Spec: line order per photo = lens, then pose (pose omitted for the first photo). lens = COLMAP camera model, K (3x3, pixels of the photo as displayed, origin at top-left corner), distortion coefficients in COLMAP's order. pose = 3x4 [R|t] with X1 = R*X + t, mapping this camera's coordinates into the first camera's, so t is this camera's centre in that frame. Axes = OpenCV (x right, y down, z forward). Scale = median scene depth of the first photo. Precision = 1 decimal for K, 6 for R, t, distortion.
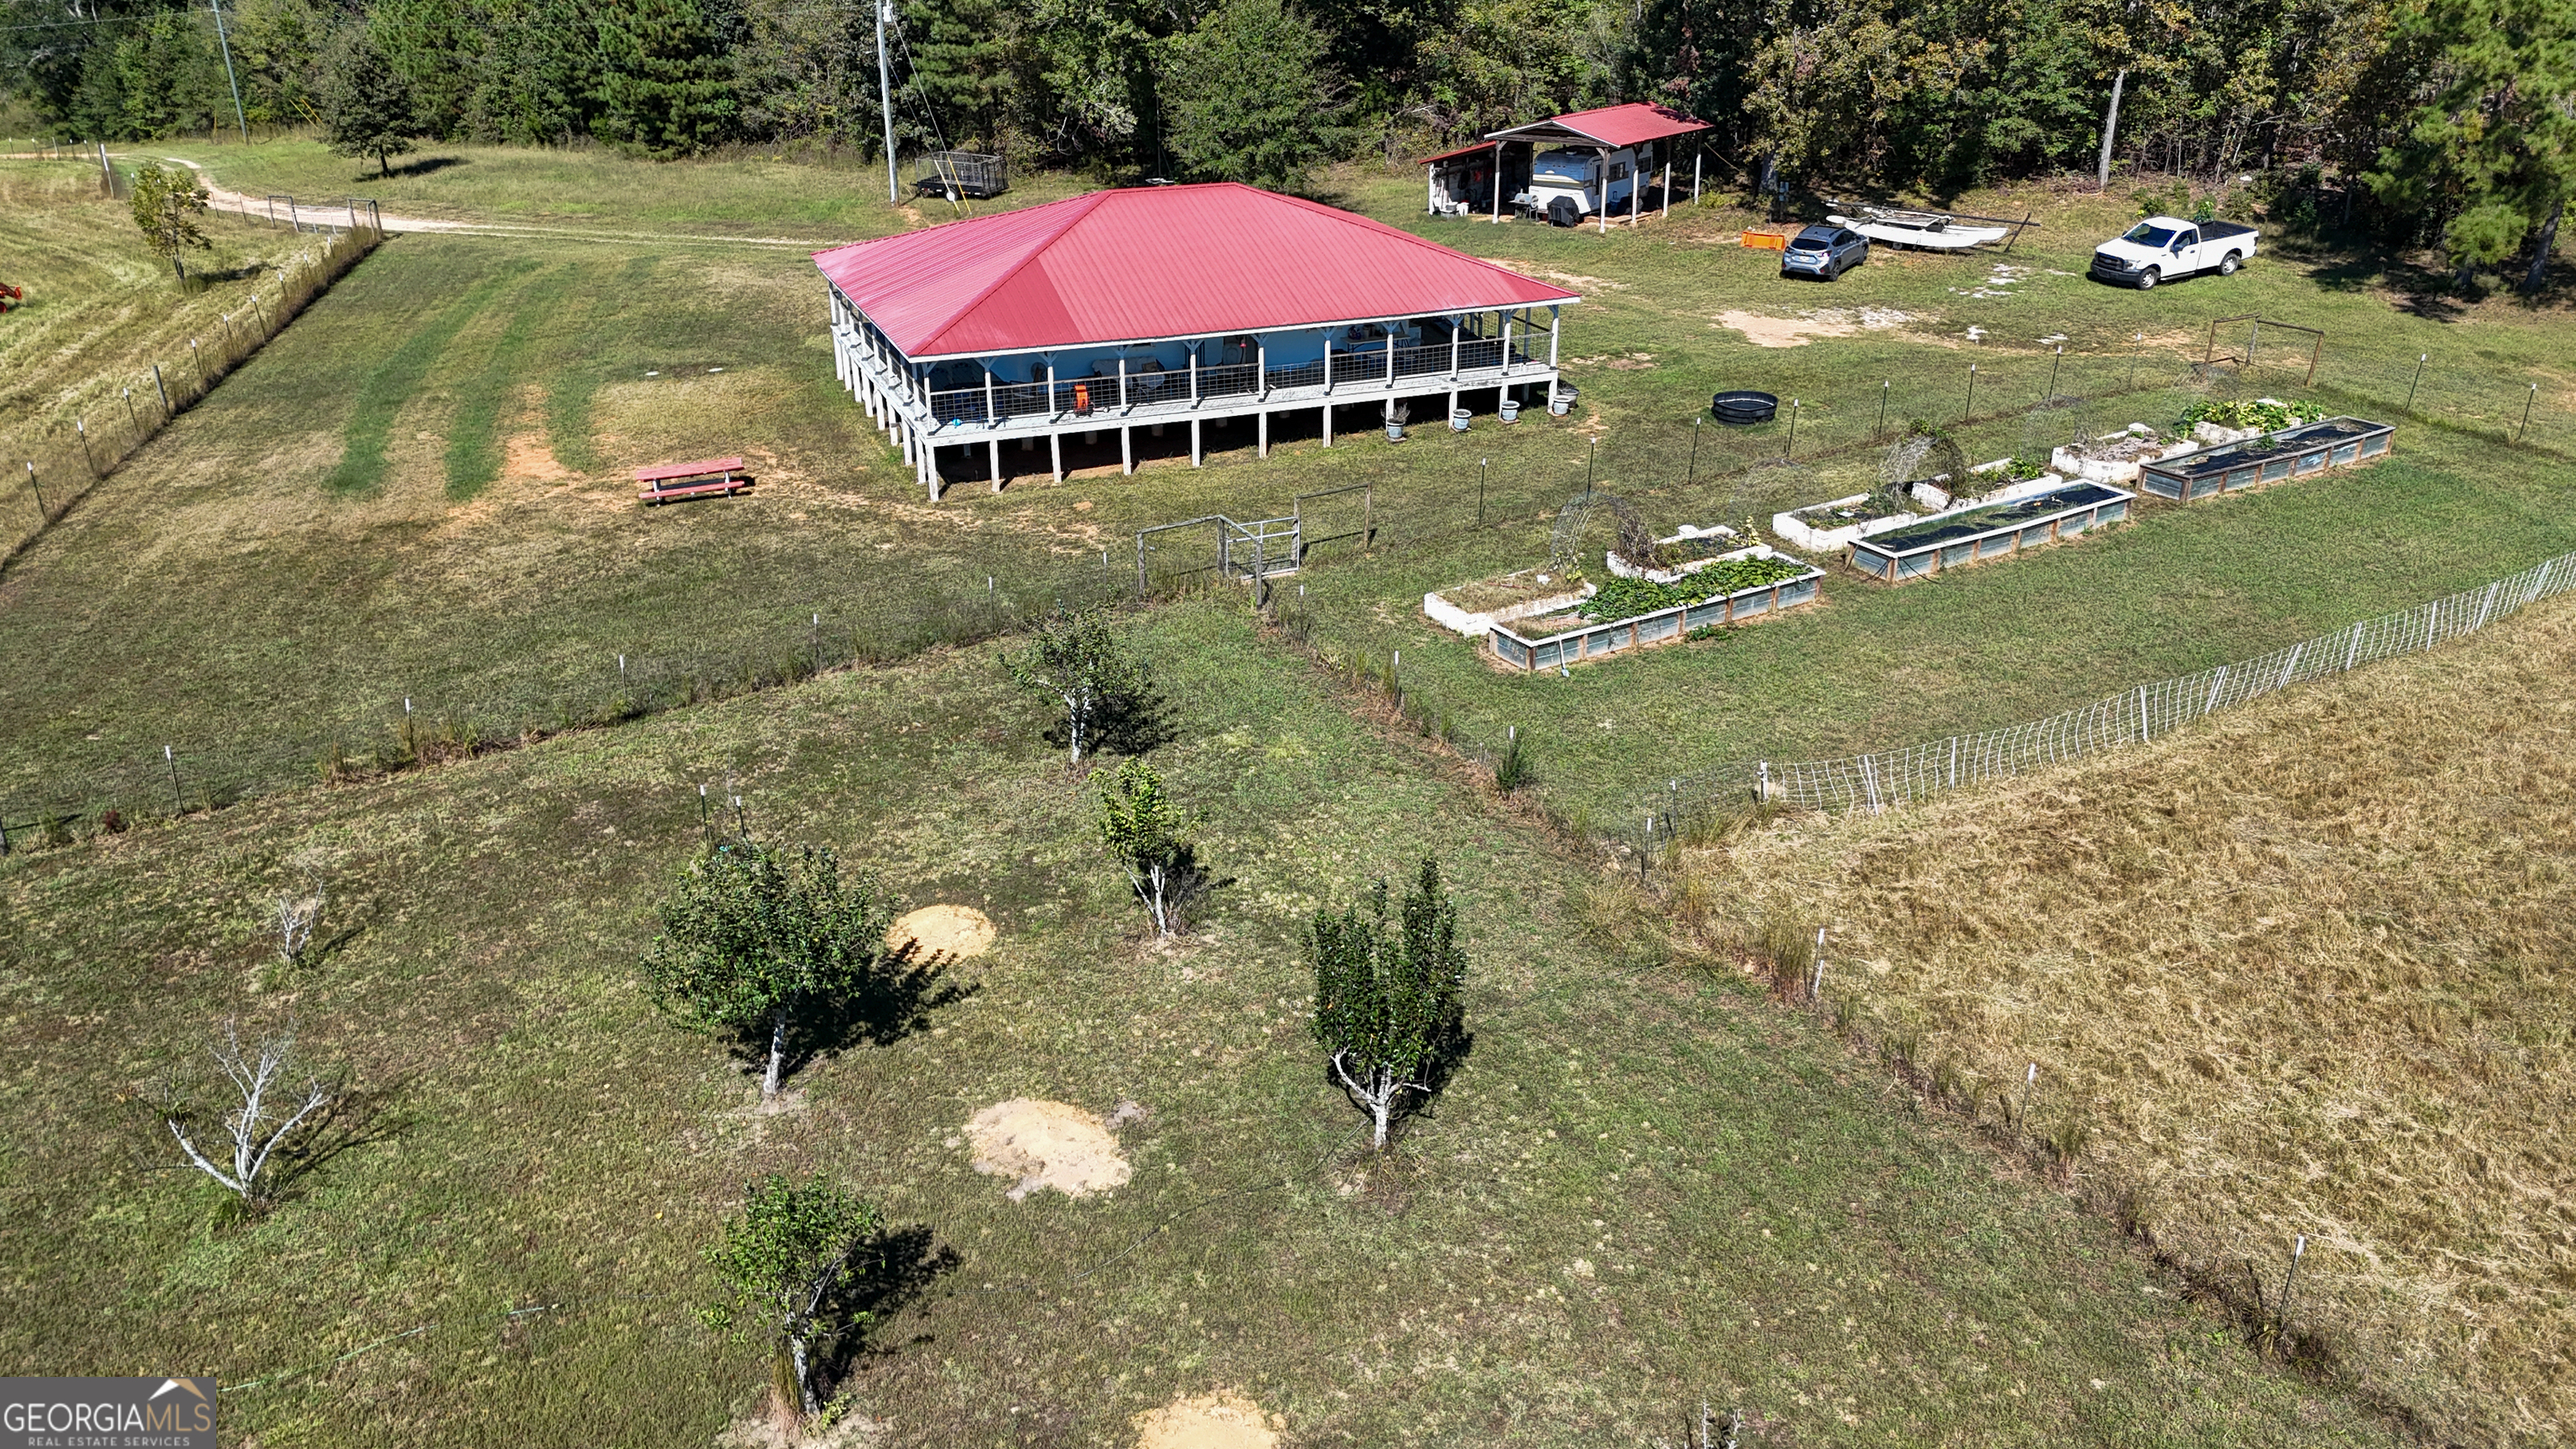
lens RADIAL K [[1893.8, 0, 1279.2], [0, 1893.8, 716.3], [0, 0, 1]] dist [0.077040, -0.072926]
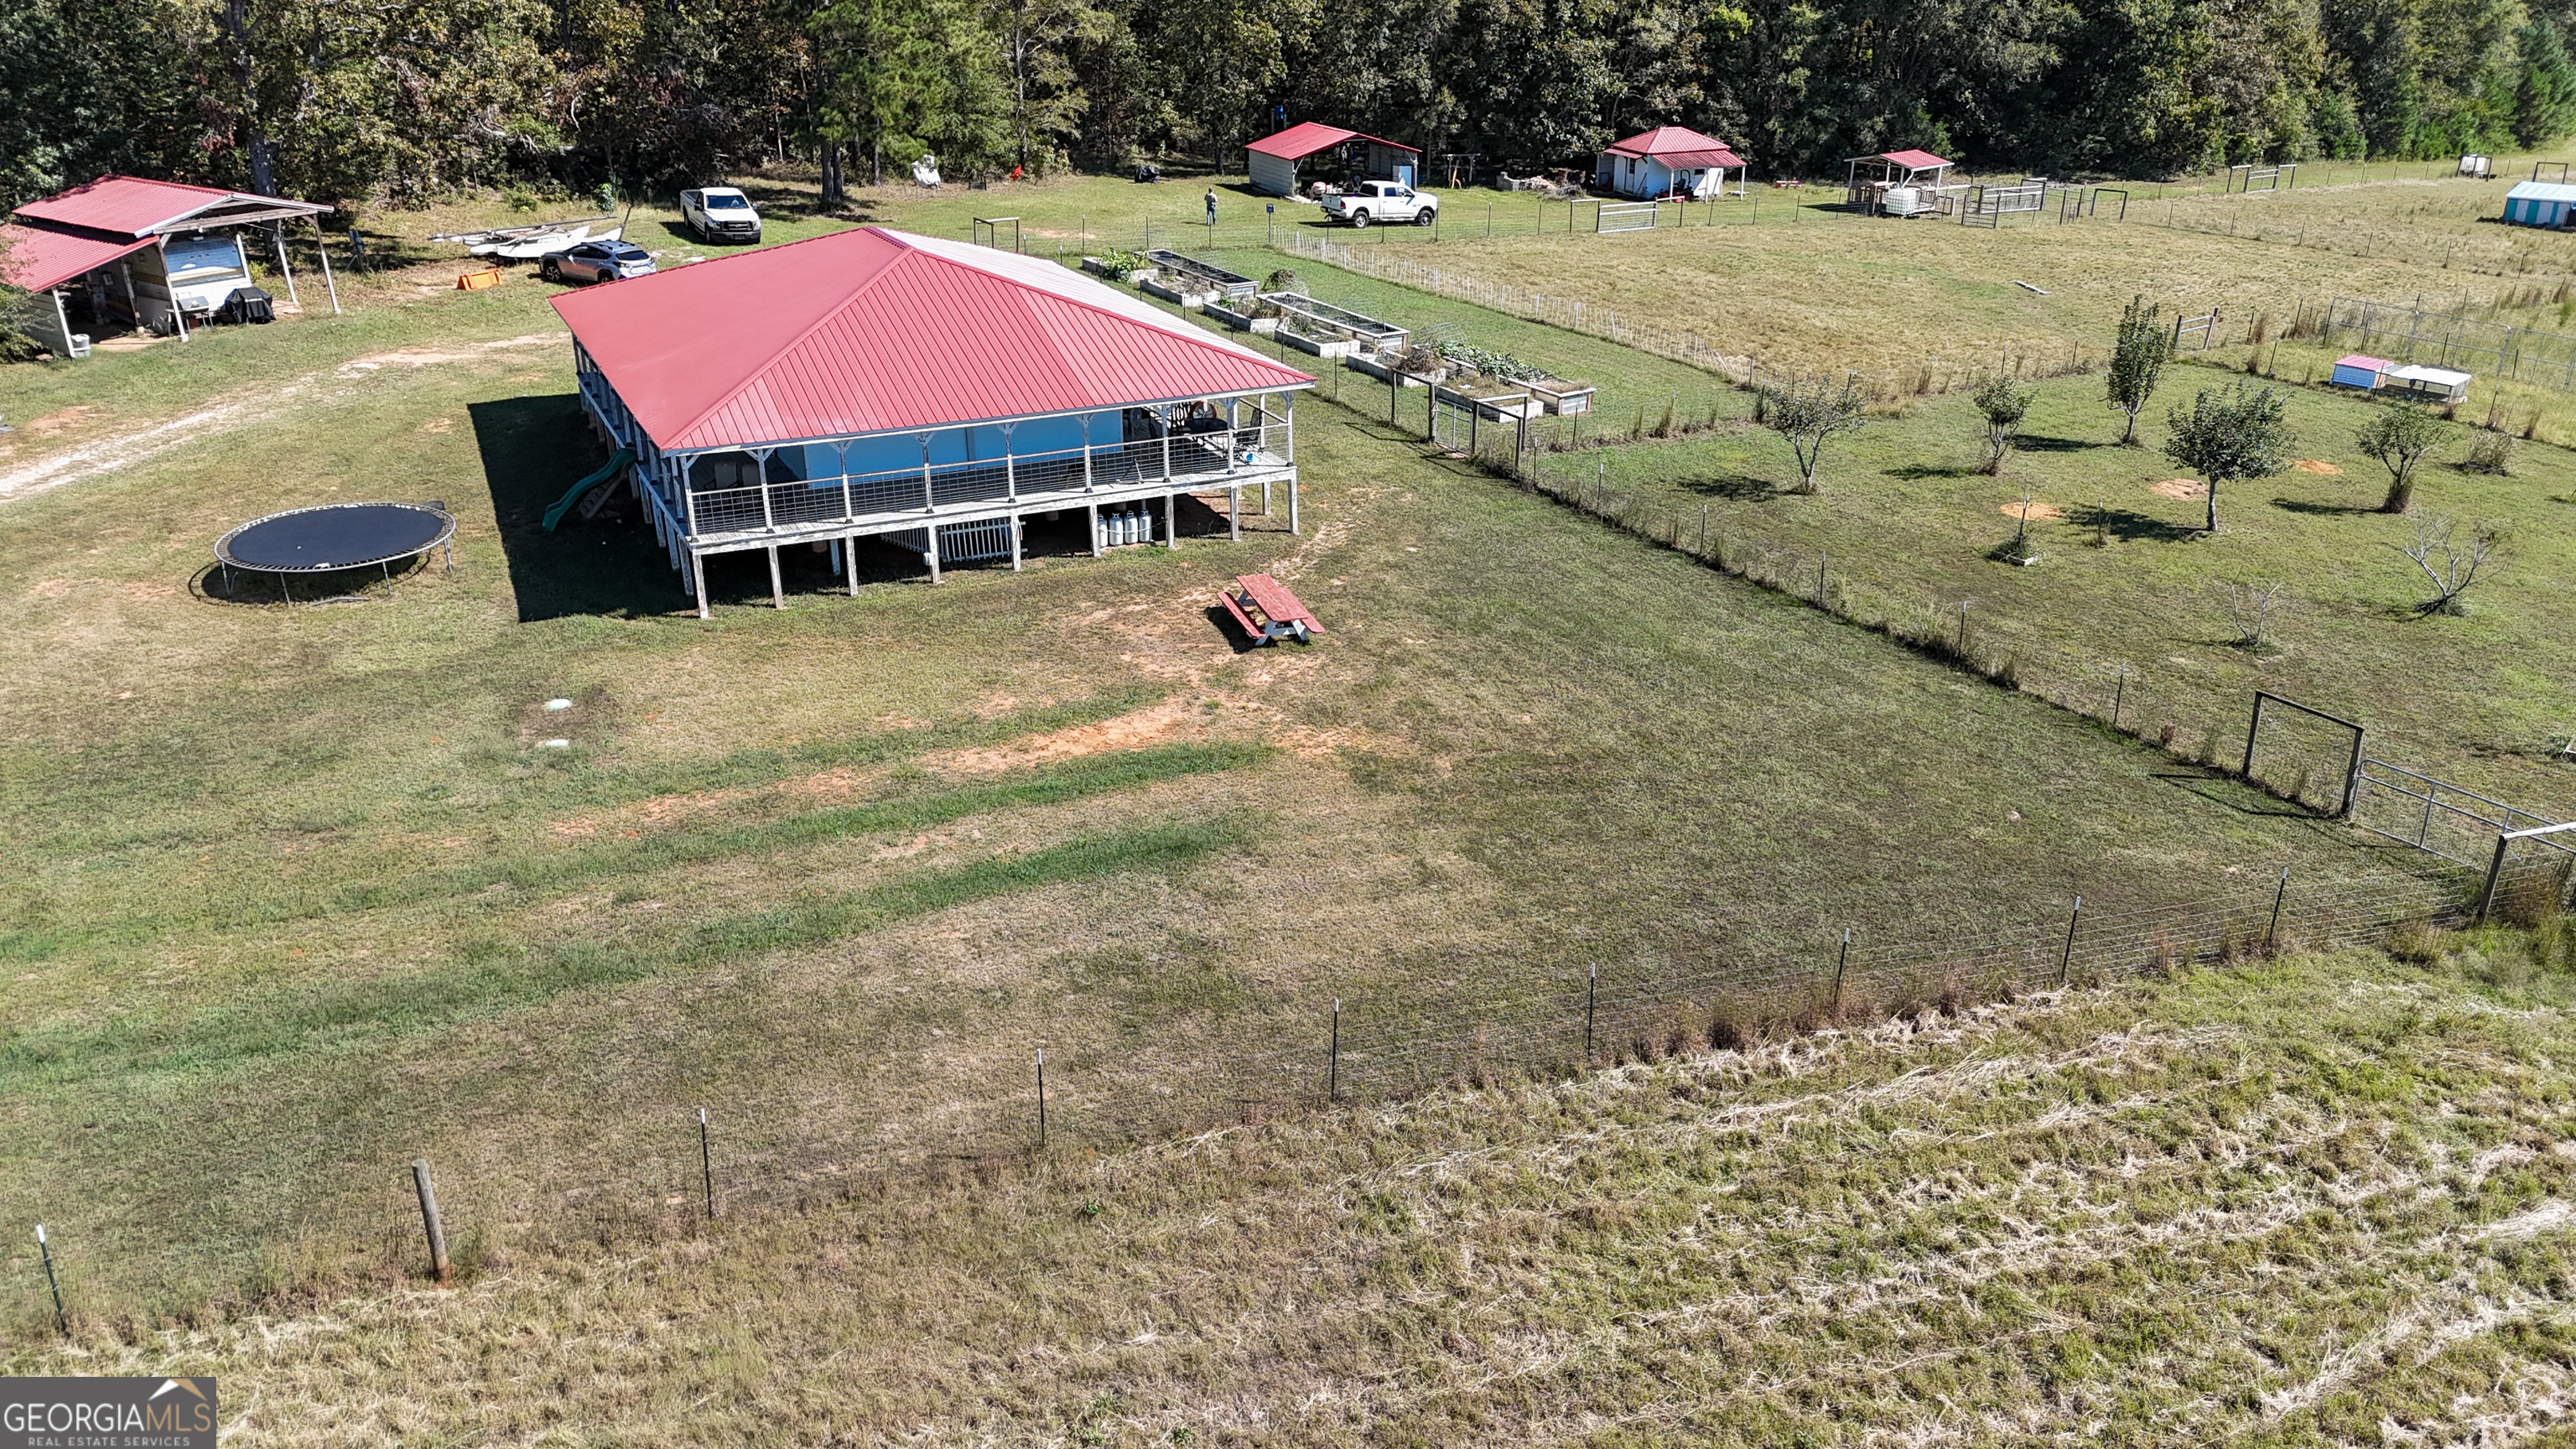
lens RADIAL K [[1893.8, 0, 1293.6], [0, 1893.8, 742.0], [0, 0, 1]] dist [0.077040, -0.072926]
pose [[-0.072819, -0.391554, 0.917269, -0.673789], [0.402730, 0.829850, 0.386209, -0.241934], [-0.912418, 0.397535, 0.097261, 0.579857]]
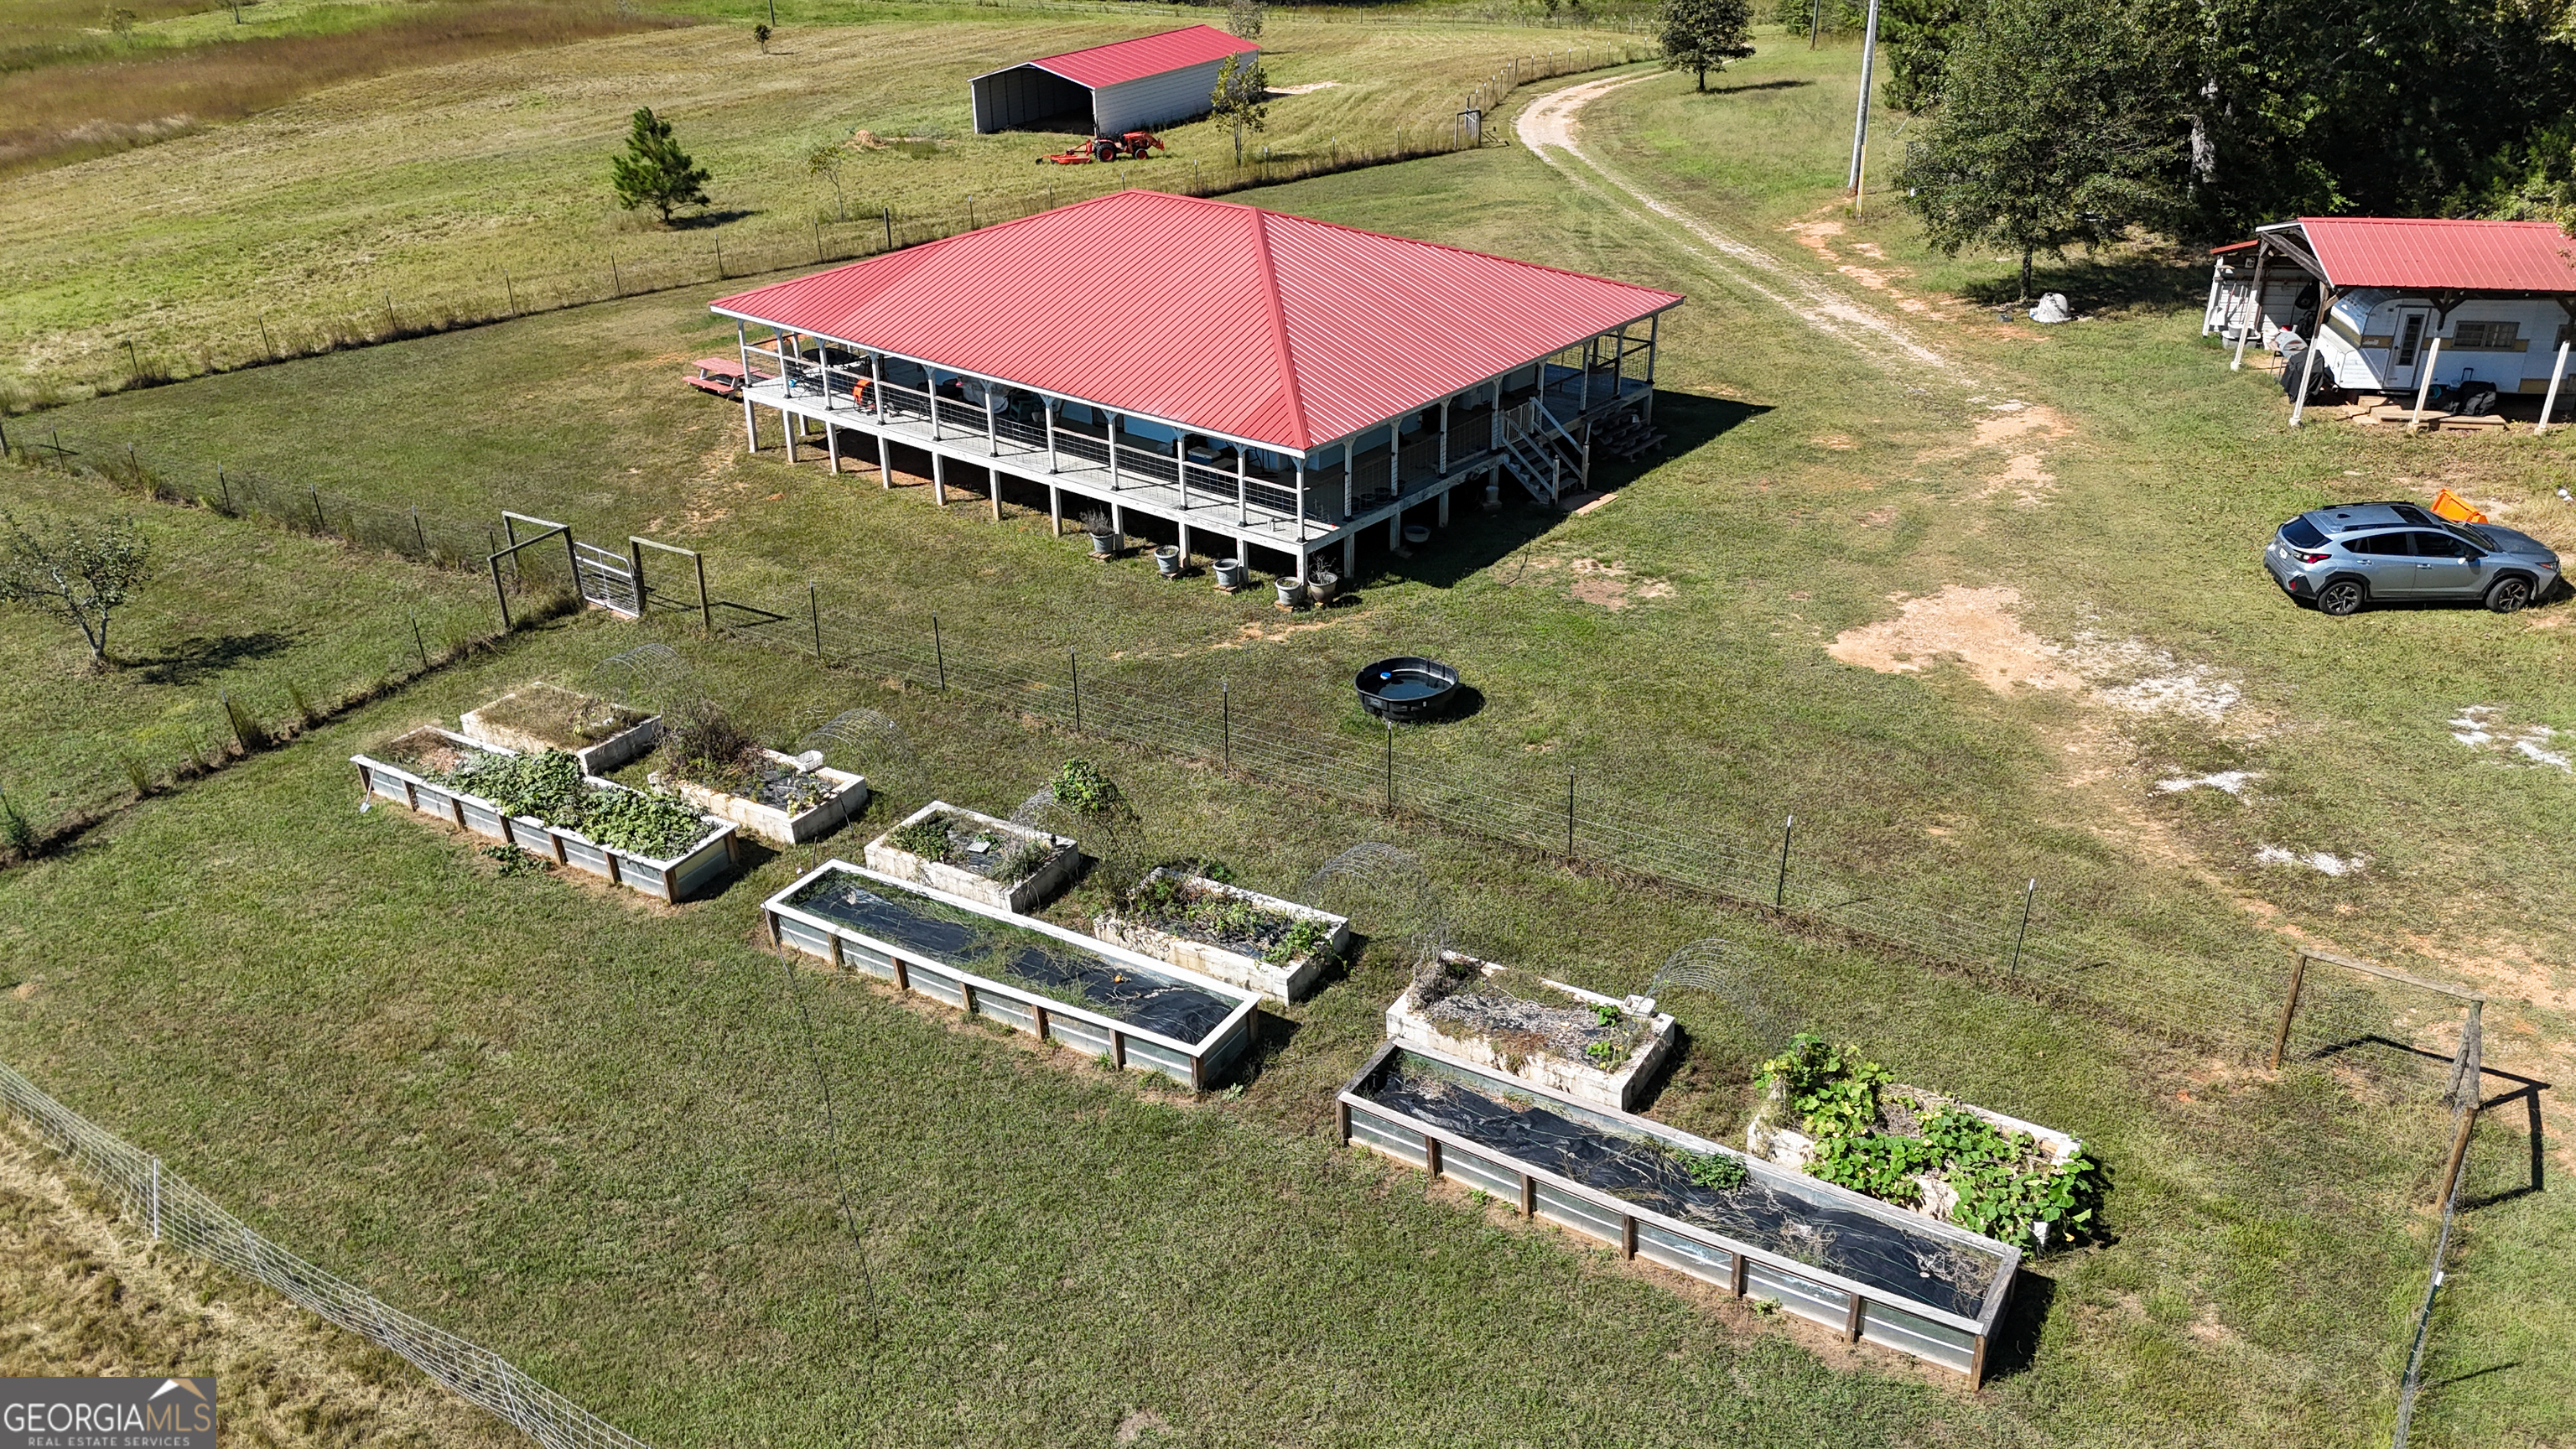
lens RADIAL K [[1893.8, 0, 1289.8], [0, 1893.8, 717.6], [0, 0, 1]] dist [0.077040, -0.072926]
pose [[0.481921, 0.383034, -0.788059, 0.491806], [-0.341829, 0.910313, 0.233417, -0.194578], [0.806787, 0.156893, 0.569631, 0.412971]]
